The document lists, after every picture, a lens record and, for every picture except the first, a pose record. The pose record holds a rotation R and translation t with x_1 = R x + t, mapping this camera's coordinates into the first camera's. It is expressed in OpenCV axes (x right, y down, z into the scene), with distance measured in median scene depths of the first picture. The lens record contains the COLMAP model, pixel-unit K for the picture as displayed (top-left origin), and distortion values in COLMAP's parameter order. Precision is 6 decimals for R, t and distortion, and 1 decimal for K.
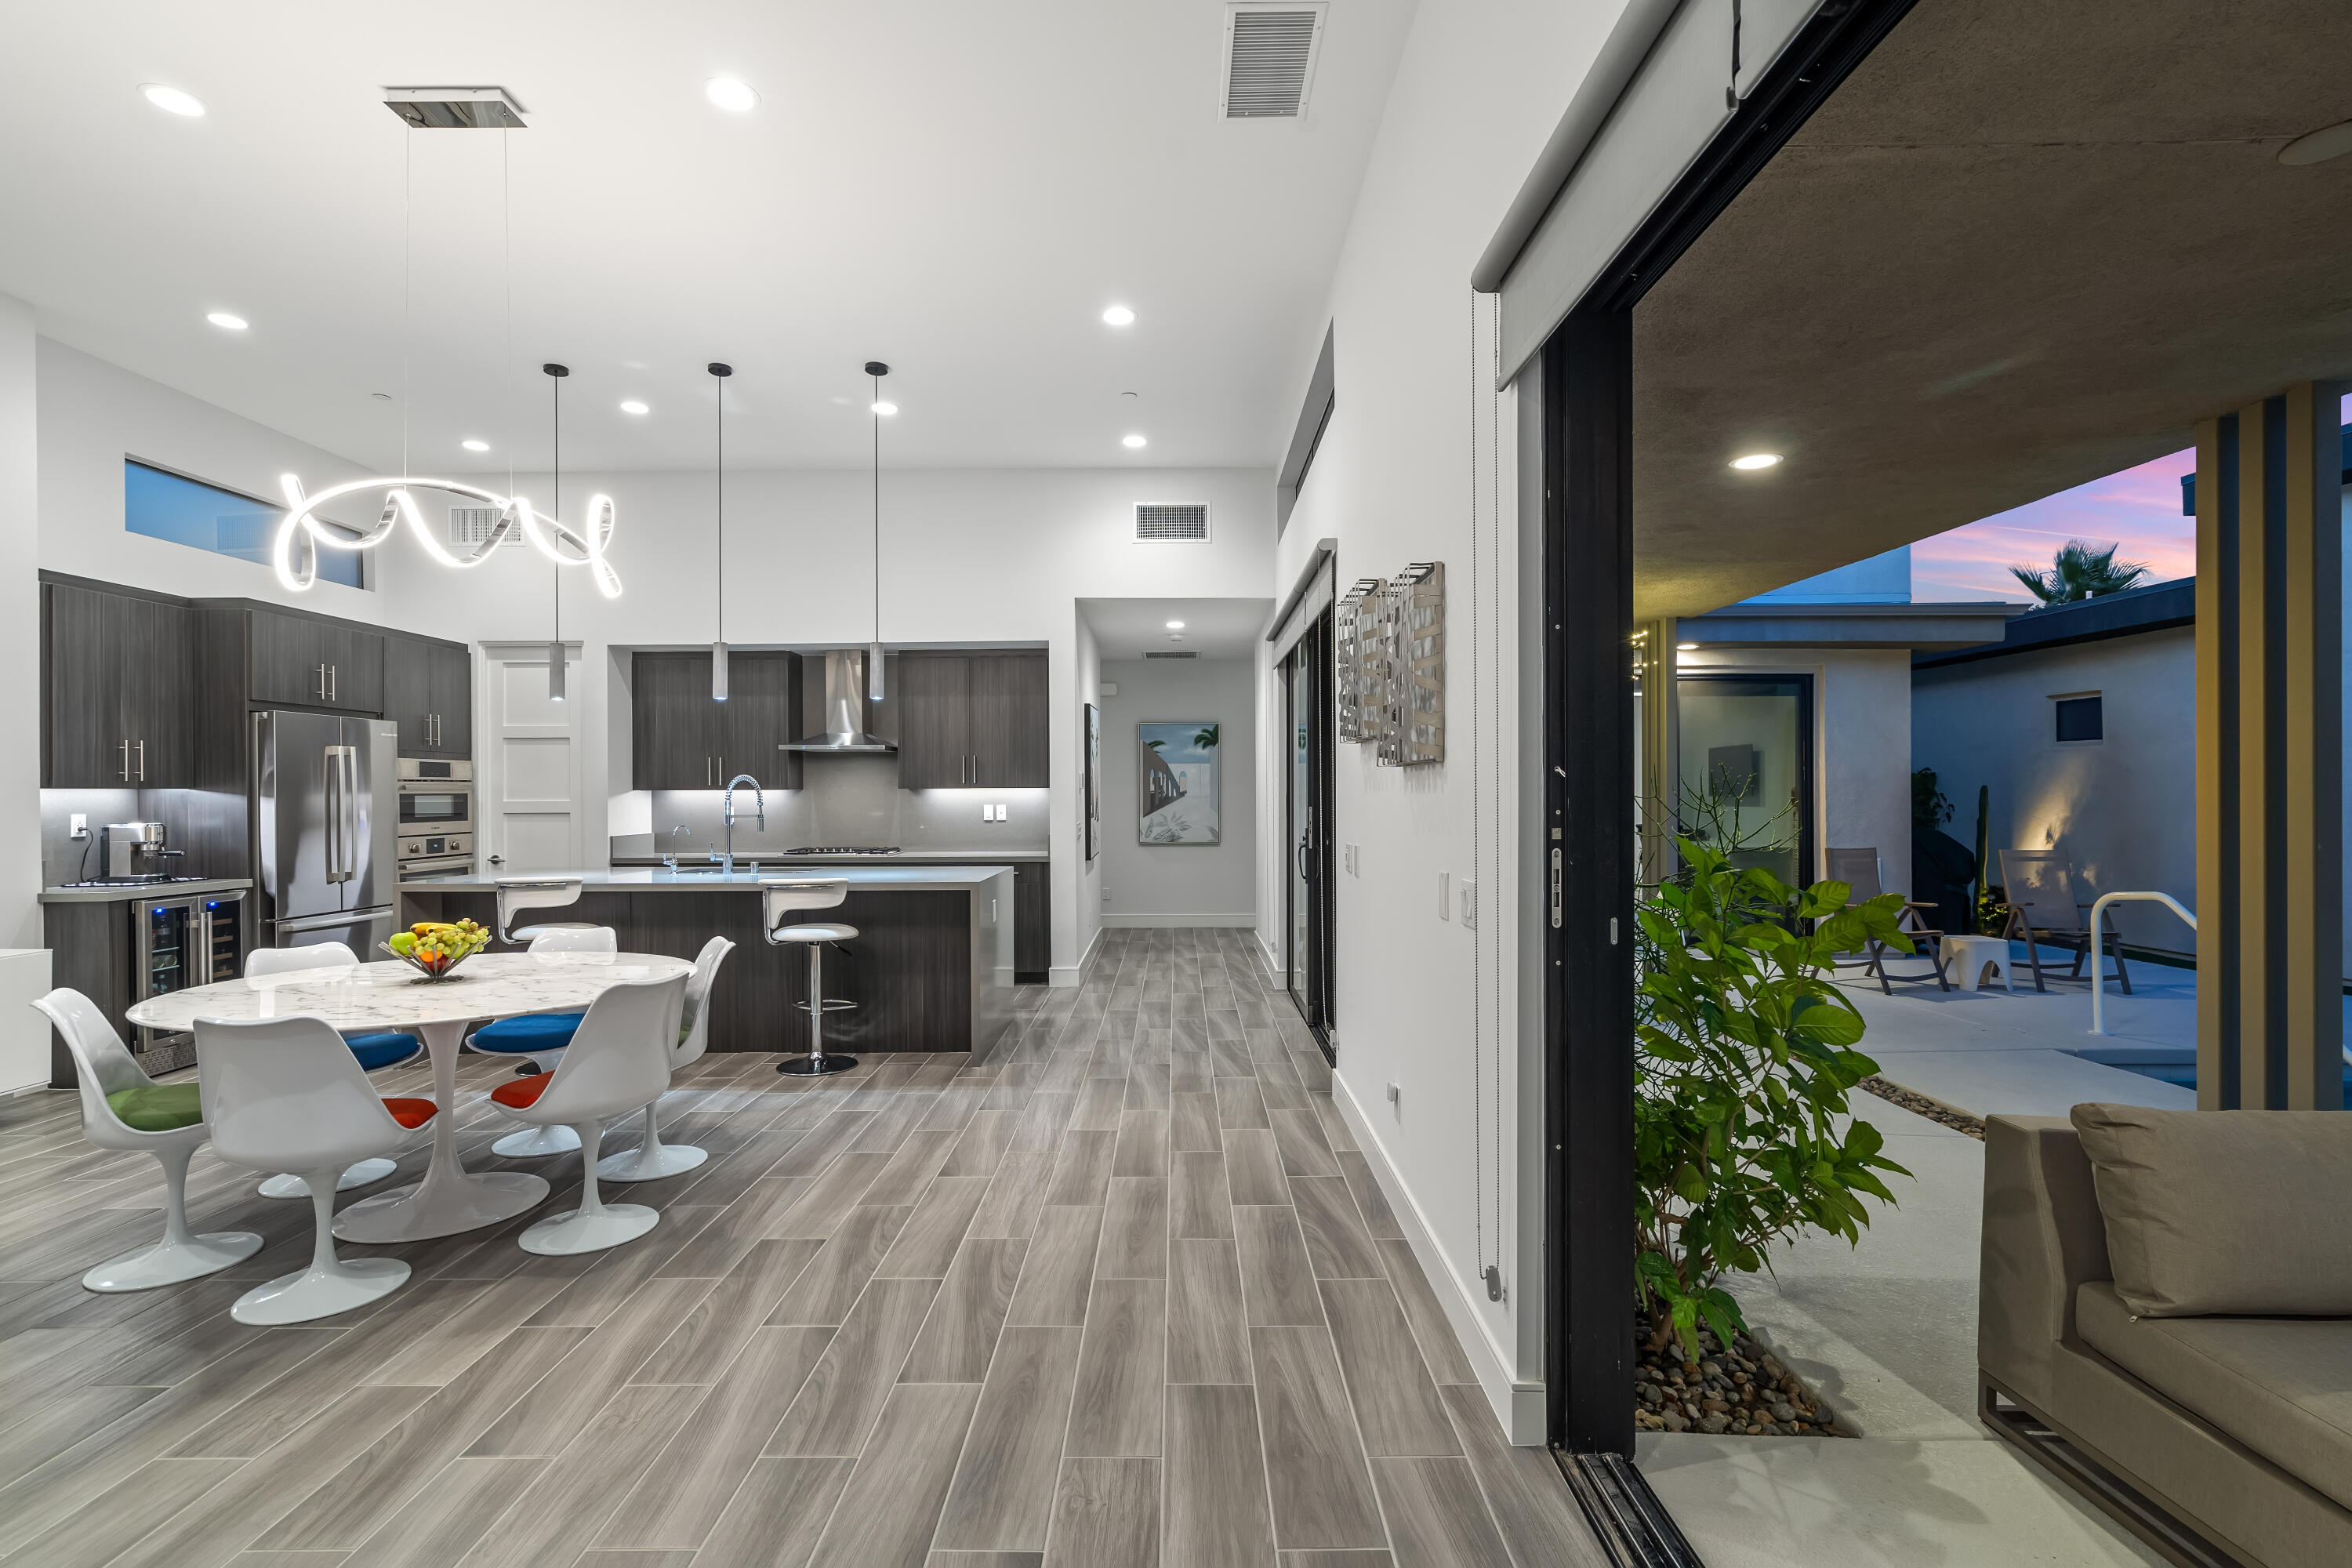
lens RADIAL K [[1078.4, 0, 1174.7], [0, 1078.4, 793.9], [0, 0, 1]] dist [0.000913, -0.000538]
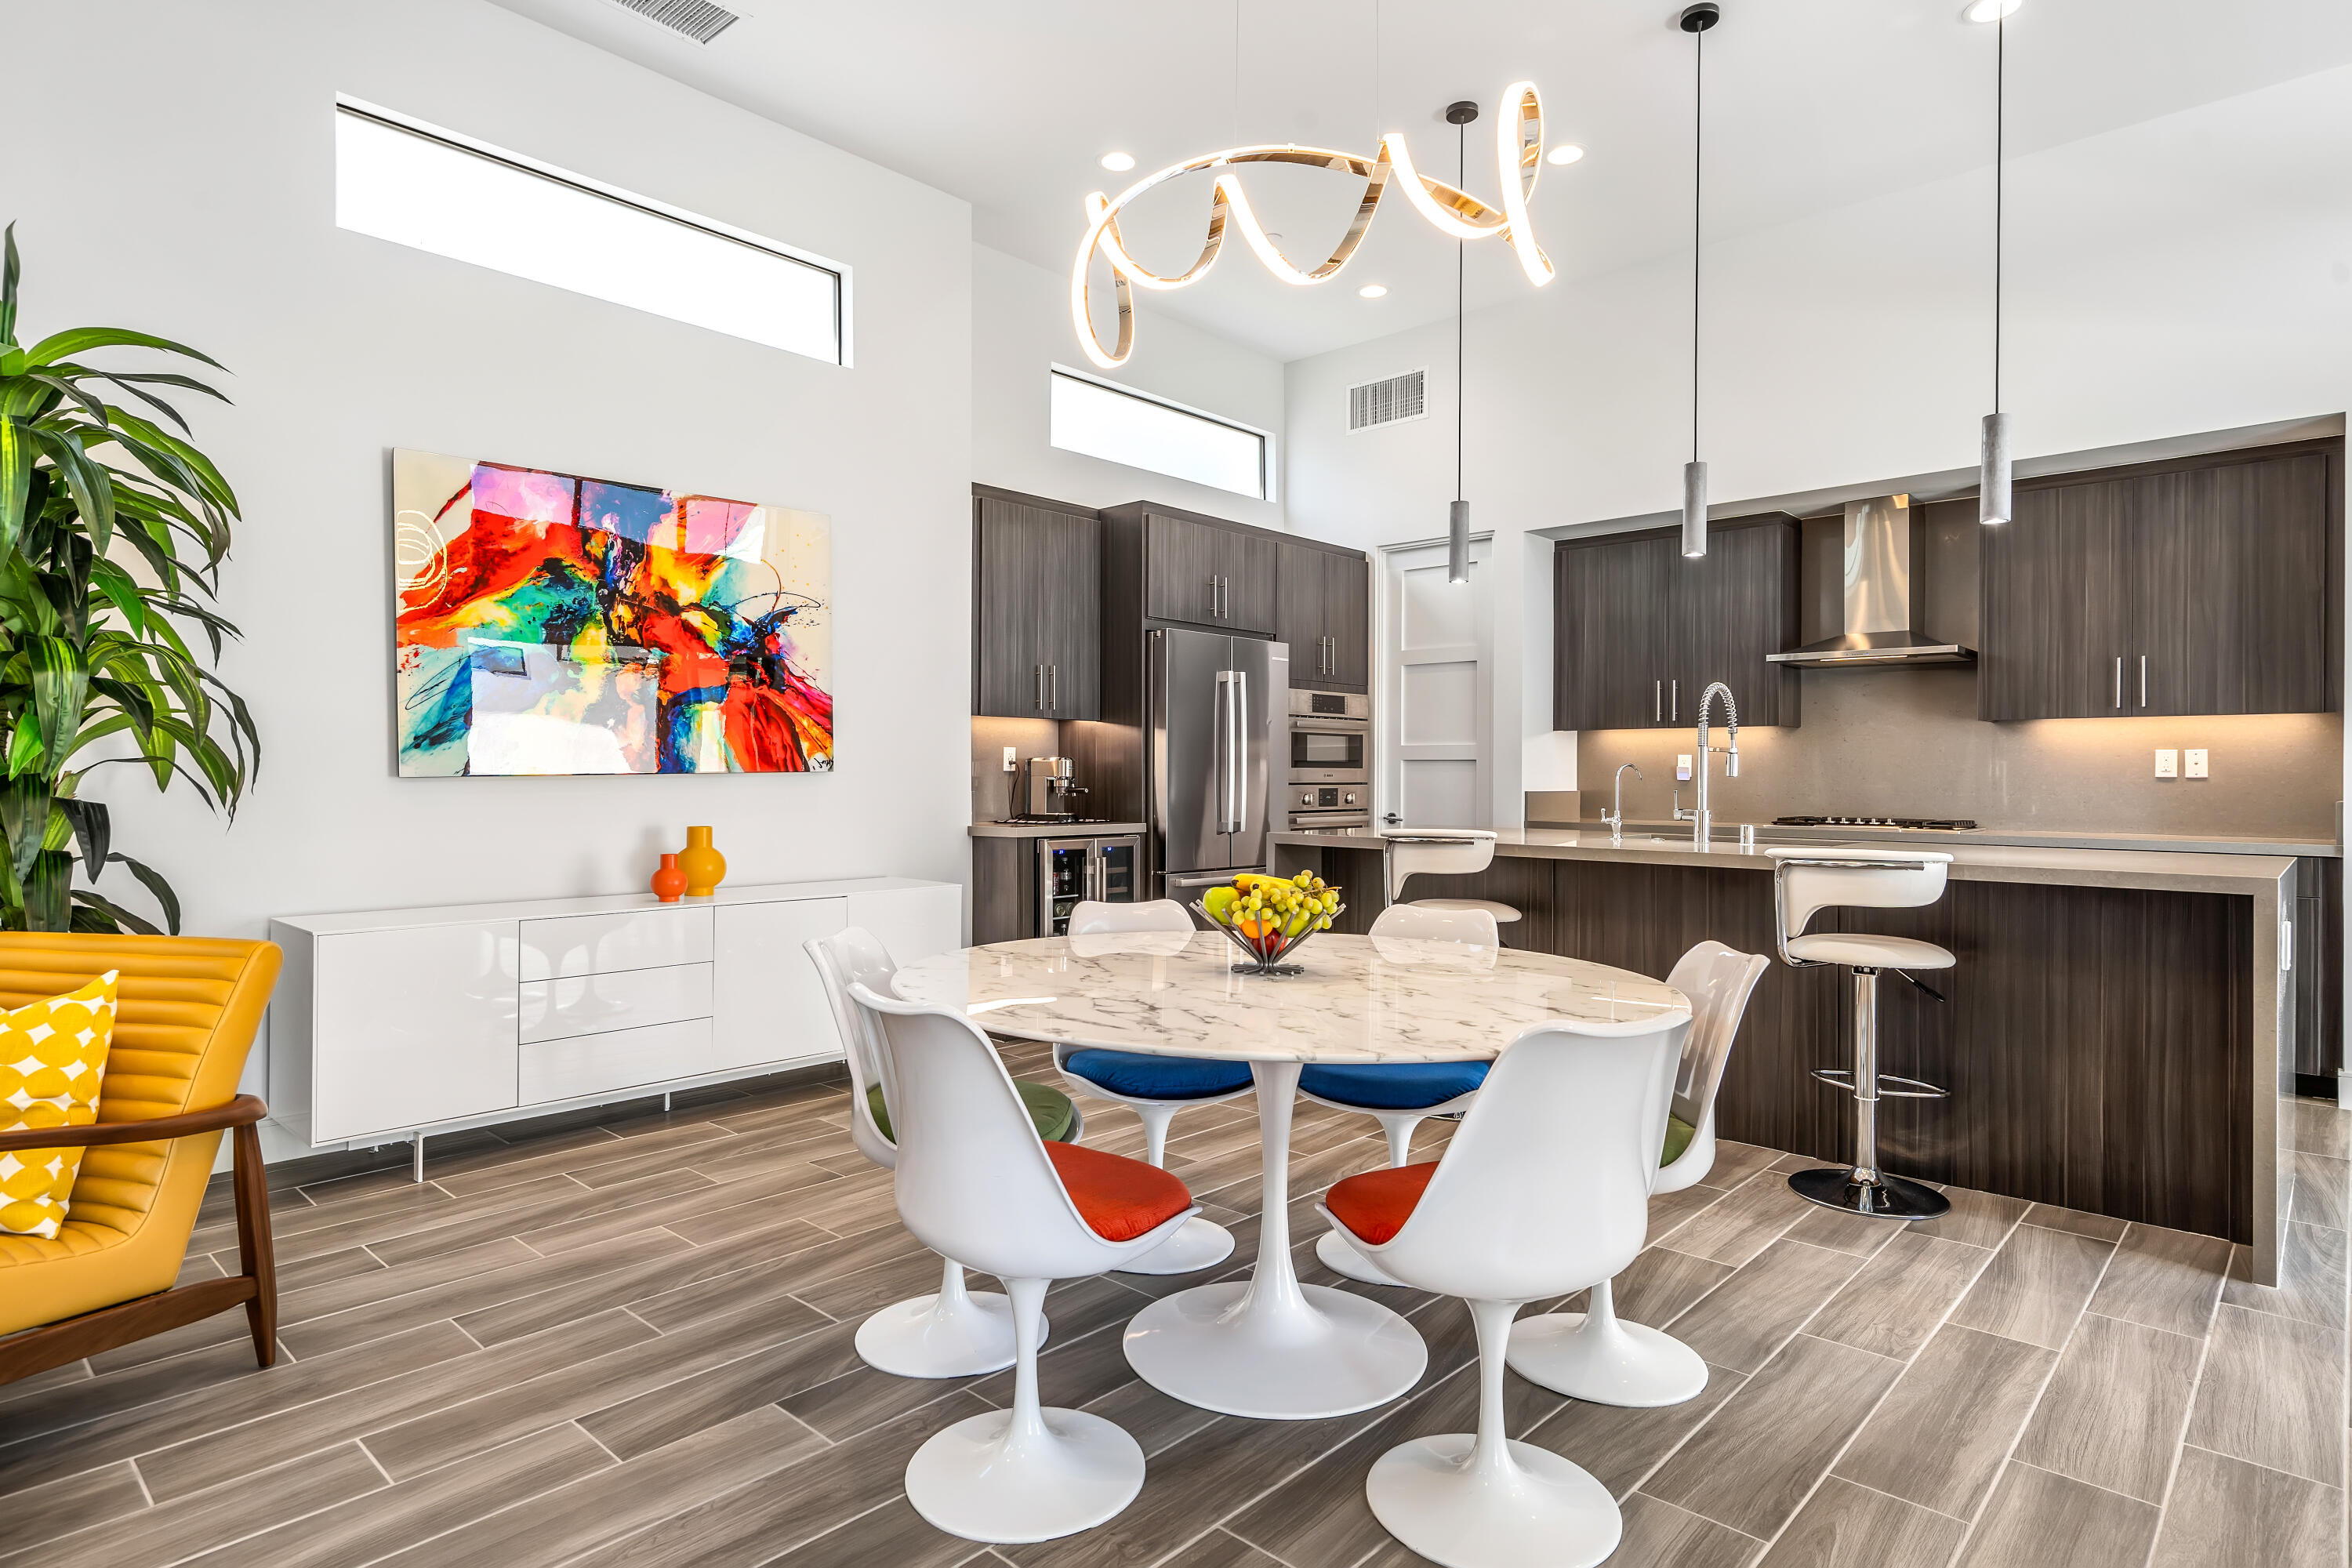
lens RADIAL K [[1274.8, 0, 1170.9], [0, 1274.8, 776.4], [0, 0, 1]] dist [0.006390, -0.000206]
pose [[0.731274, 0.009081, -0.682023, -0.138563], [-0.009043, 0.999953, 0.003618, 0.036561], [0.682024, 0.003522, 0.731321, 0.258429]]
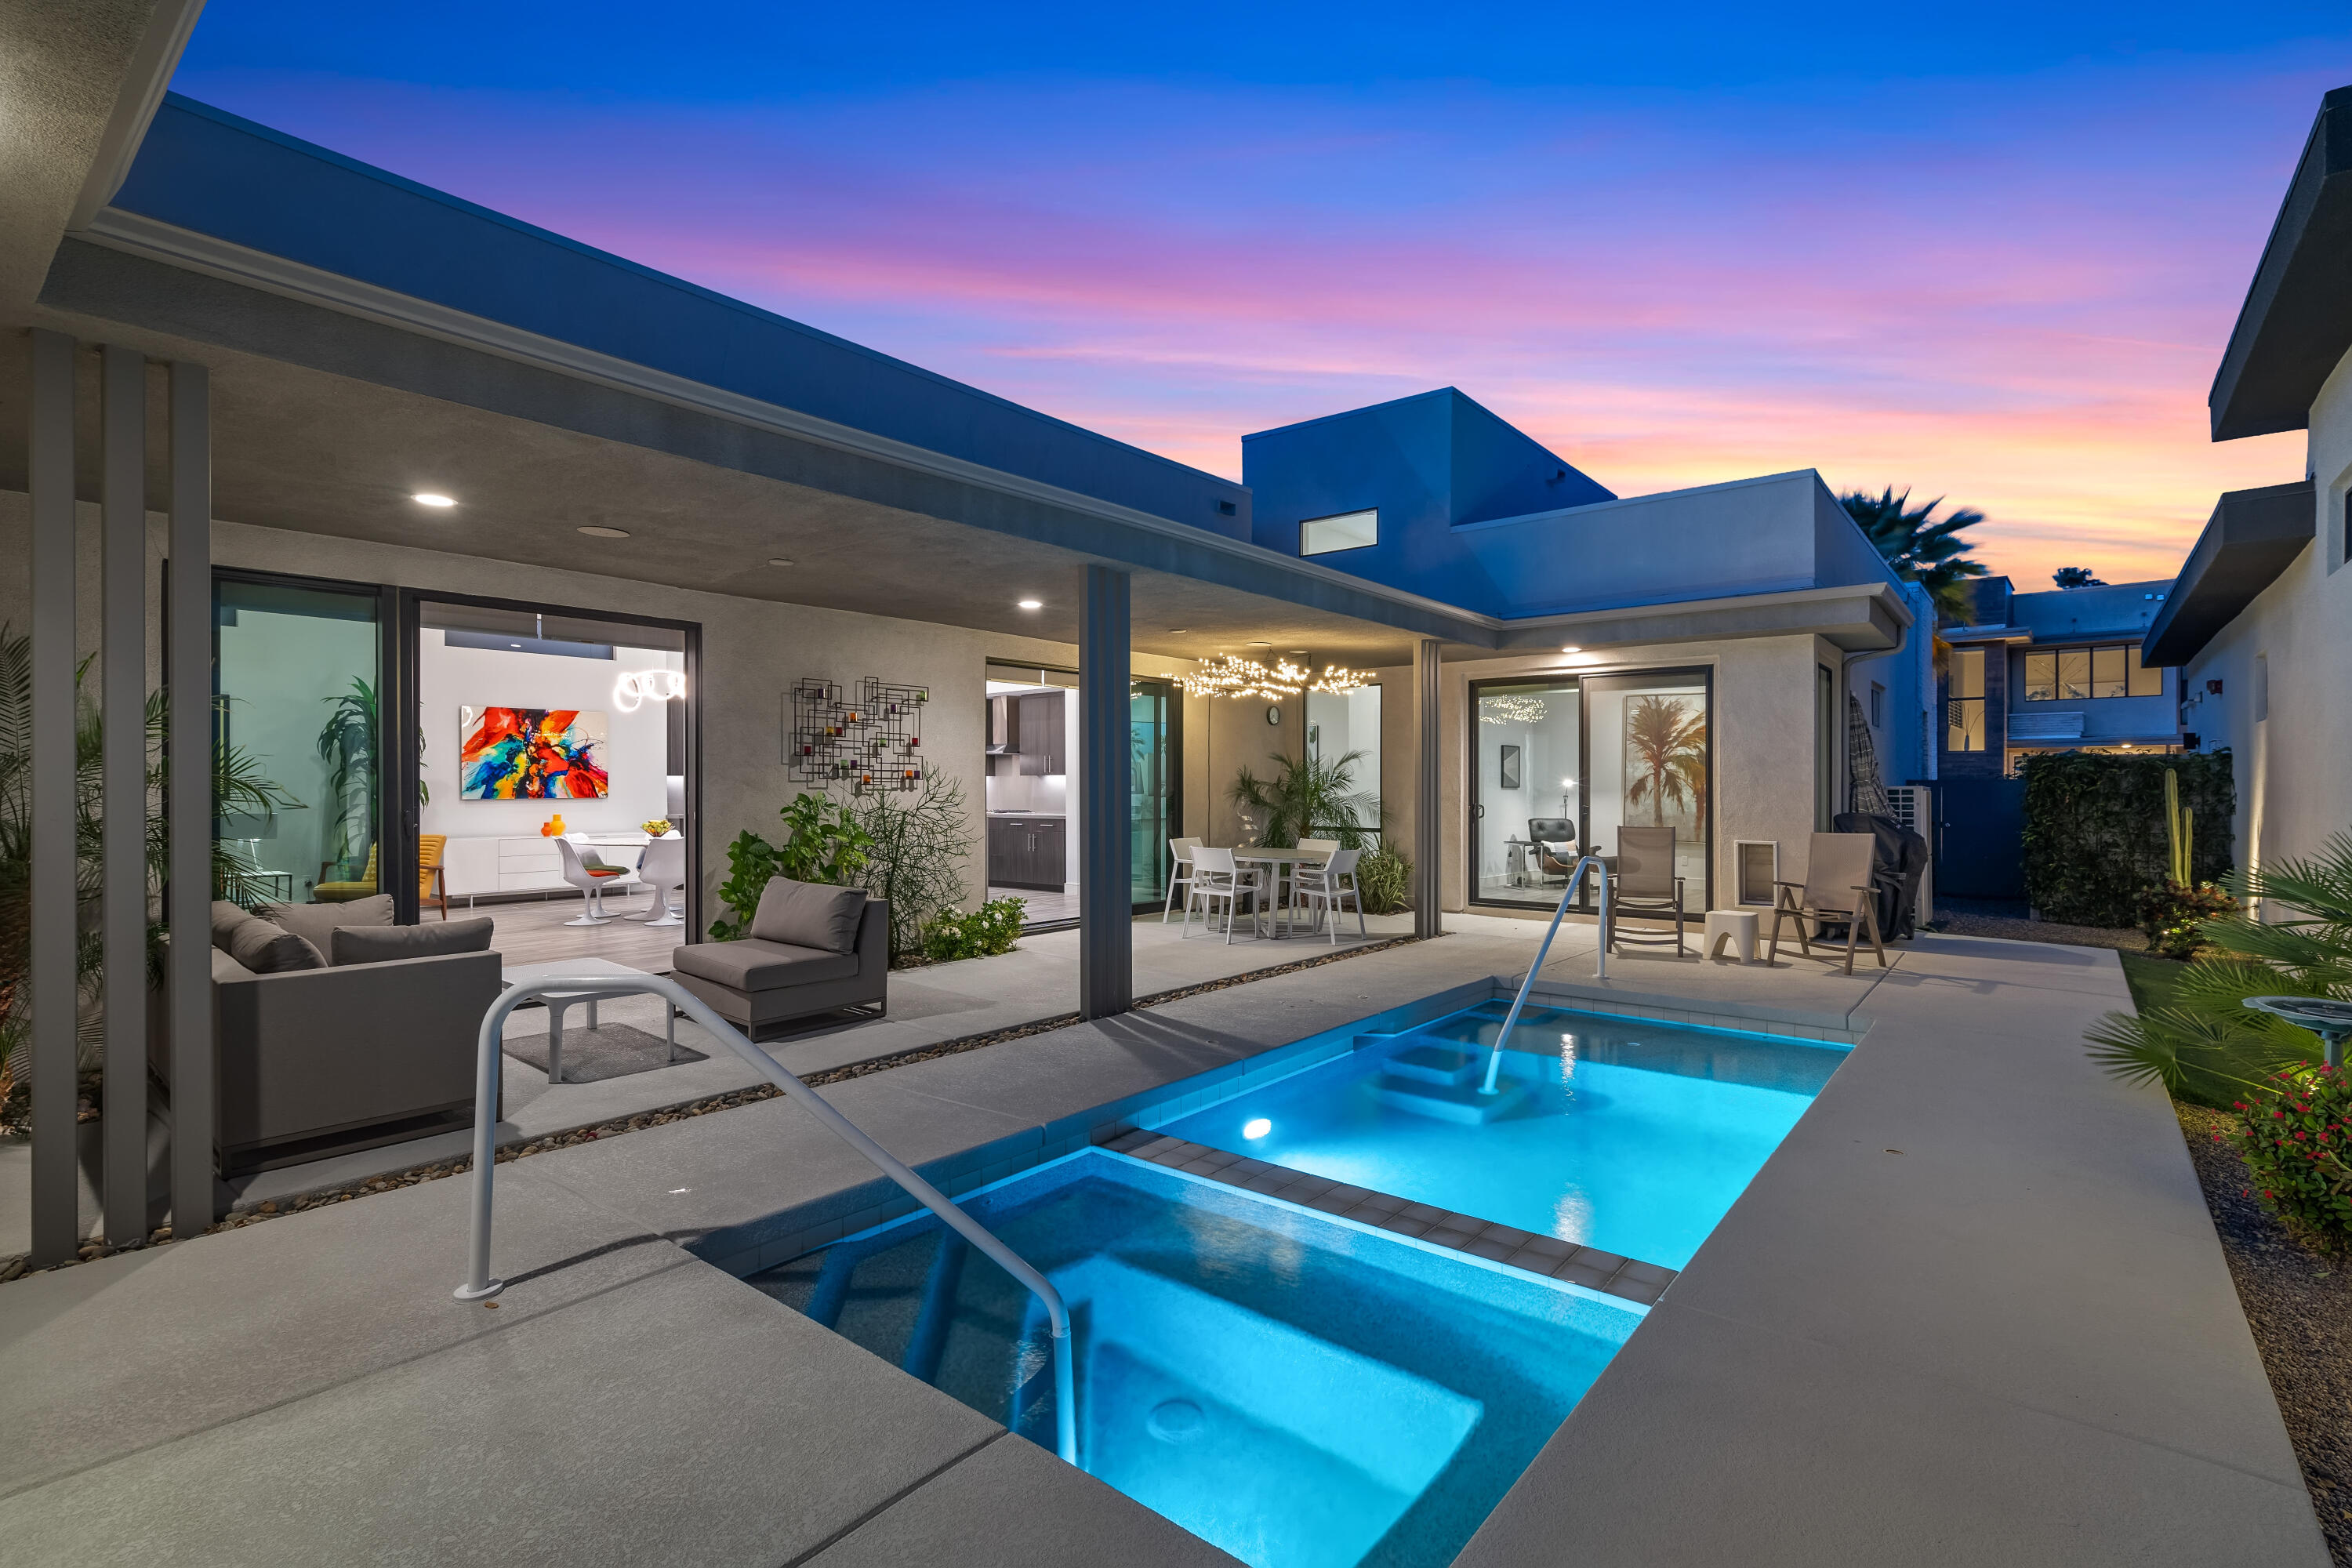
lens RADIAL K [[1078.4, 0, 1174.2], [0, 1078.4, 789.1], [0, 0, 1]] dist [0.000913, -0.000538]
pose [[0.769766, 0.005921, -0.638299, 1.505201], [-0.008737, 0.999961, -0.001260, 0.013256], [0.638266, 0.006547, 0.769788, -0.257463]]
